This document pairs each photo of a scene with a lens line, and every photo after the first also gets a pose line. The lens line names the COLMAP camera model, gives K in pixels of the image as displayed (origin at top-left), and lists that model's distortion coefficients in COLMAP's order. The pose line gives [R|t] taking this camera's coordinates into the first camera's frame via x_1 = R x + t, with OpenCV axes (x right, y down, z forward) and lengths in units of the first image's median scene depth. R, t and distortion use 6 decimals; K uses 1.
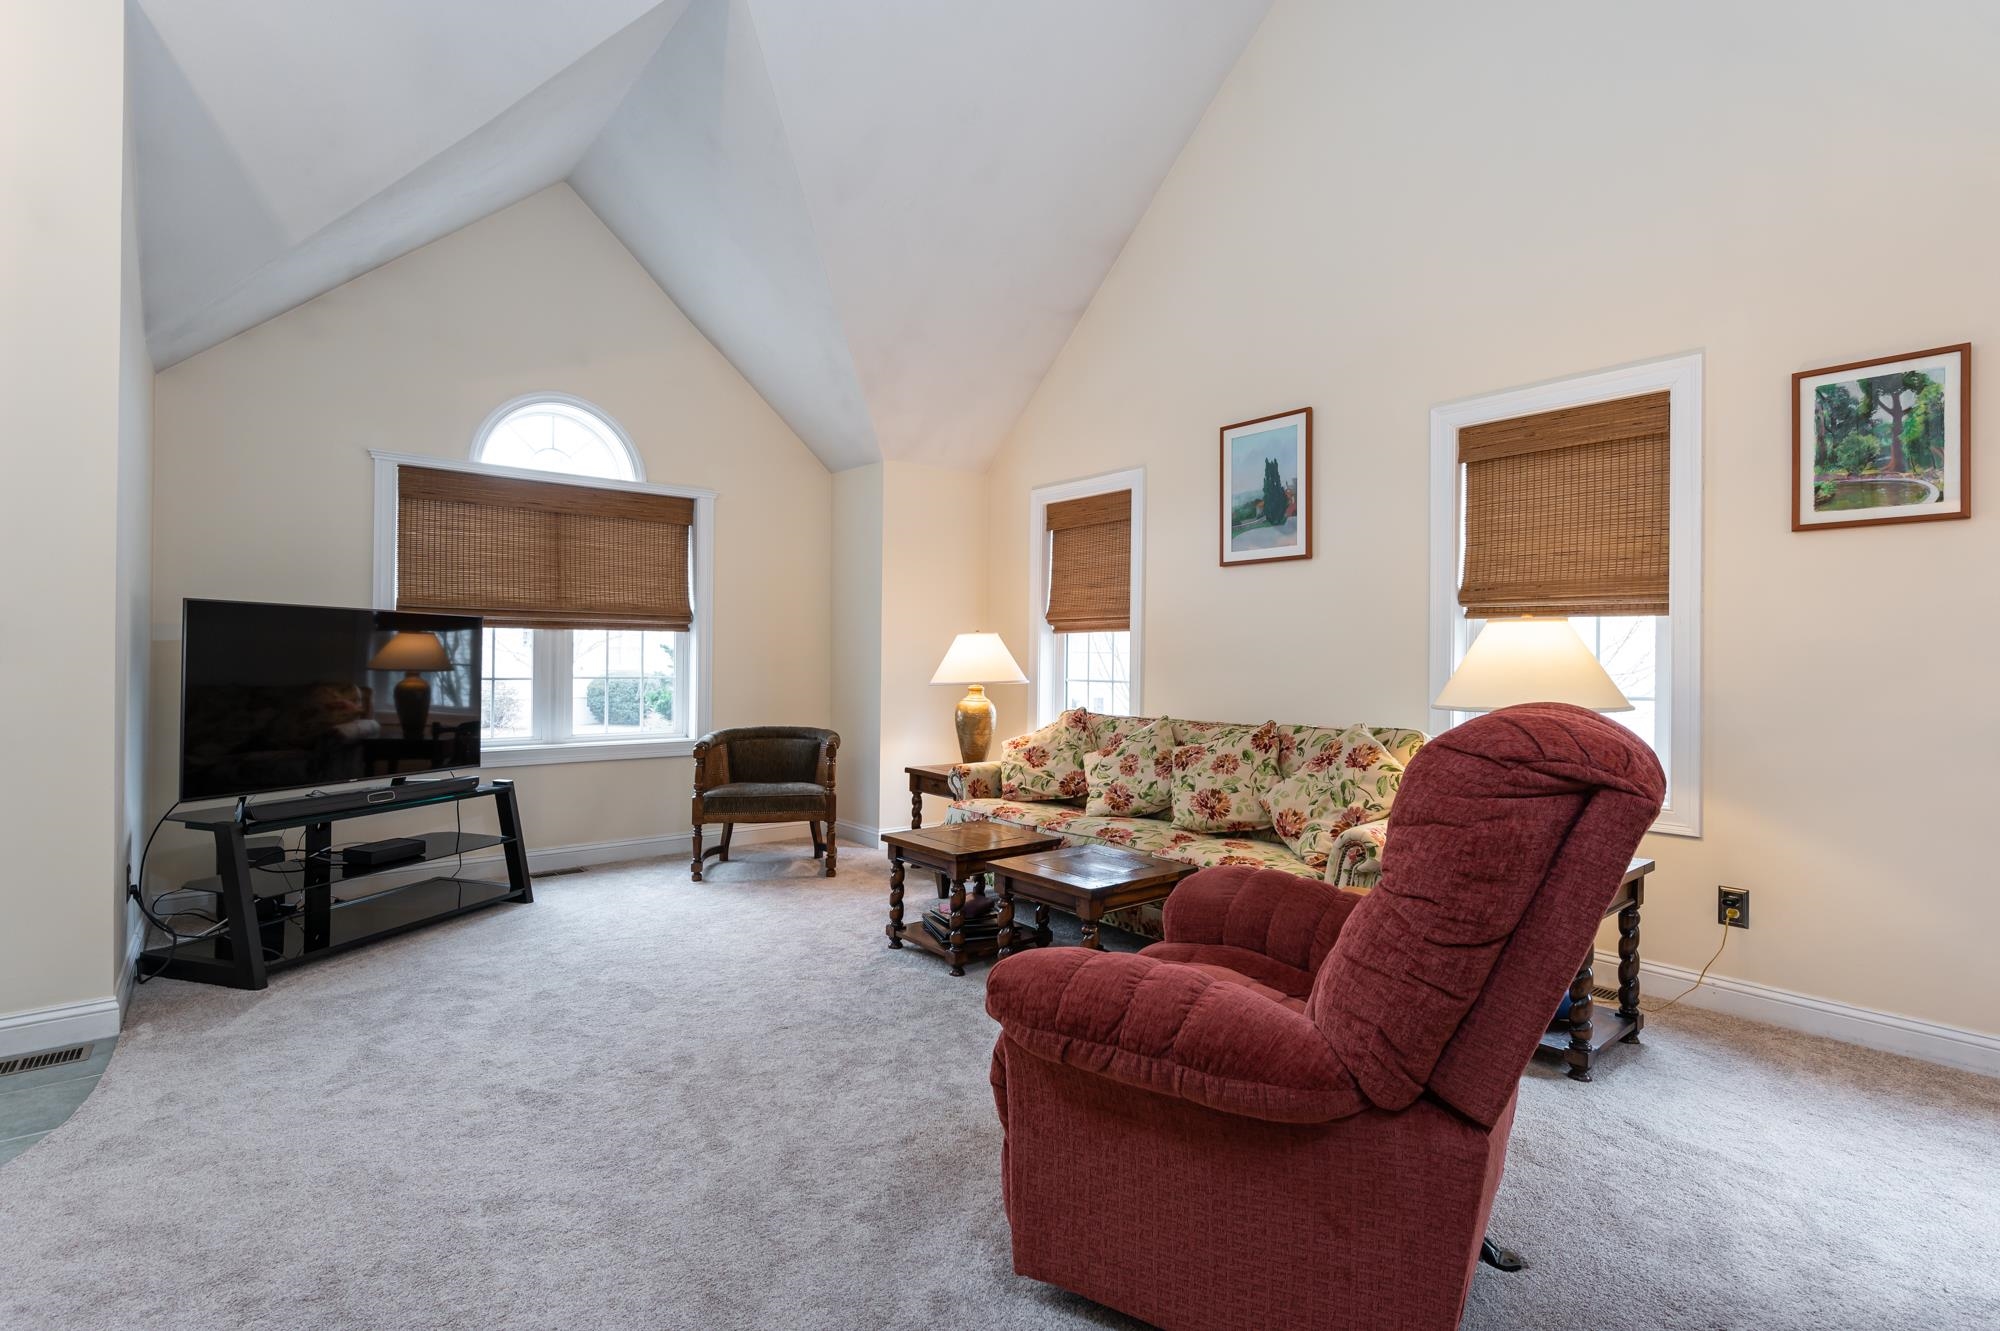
lens RADIAL K [[940.2, 0, 1011.1], [0, 940.2, 654.4], [0, 0, 1]] dist [-0.002926, -0.002405]
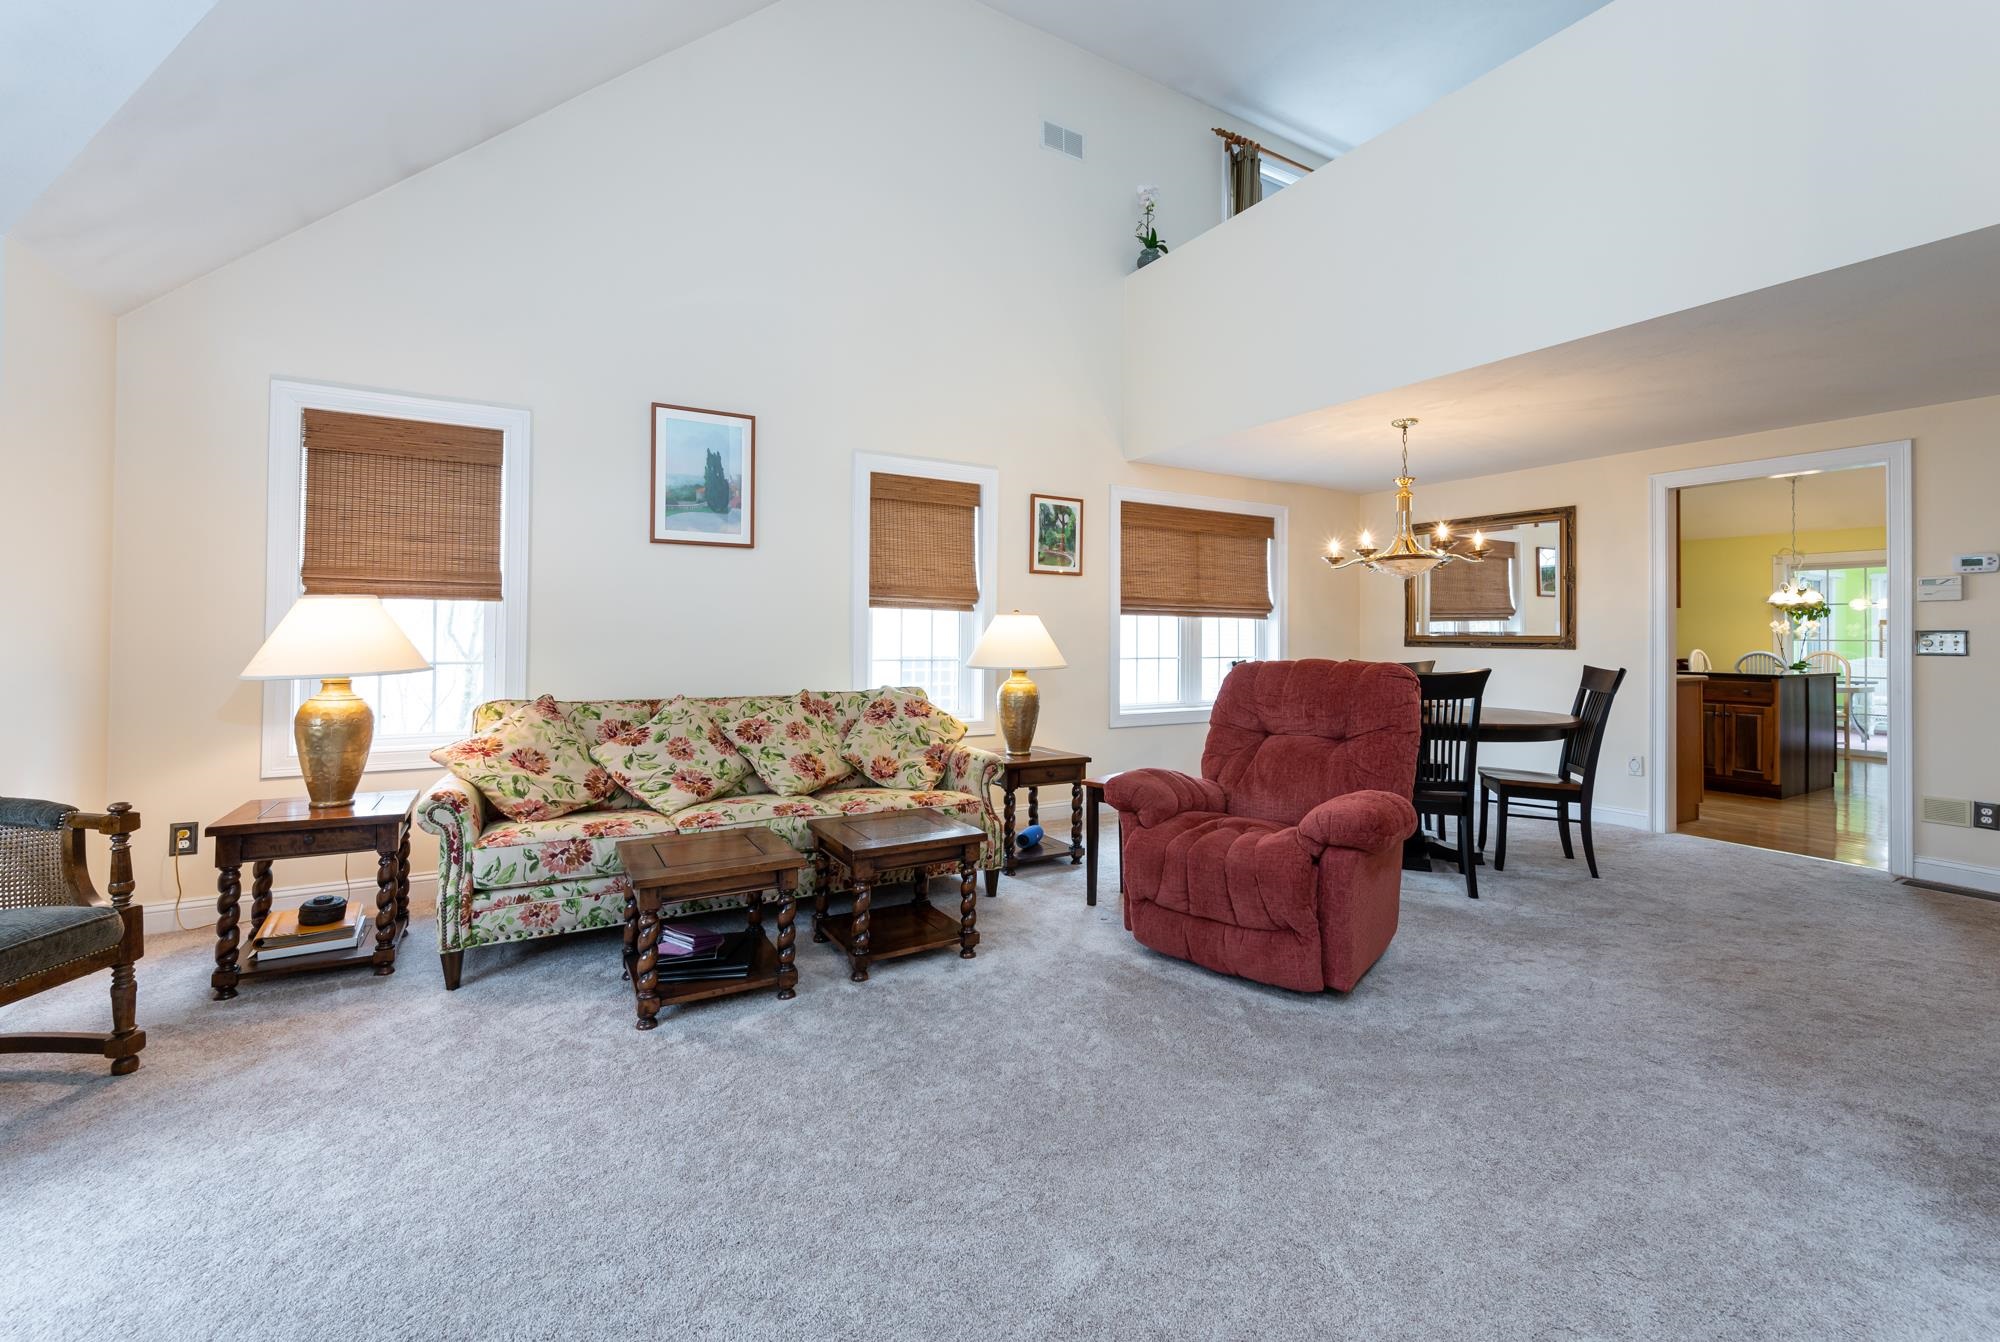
lens RADIAL K [[835.5, 0, 994.4], [0, 835.5, 625.3], [0, 0, 1]] dist [0.000604, -0.000331]
pose [[0.163011, 0.006823, 0.986601, -0.940951], [-0.013670, 0.999896, -0.004656, -0.010494], [-0.986530, -0.012728, 0.163087, 0.795569]]
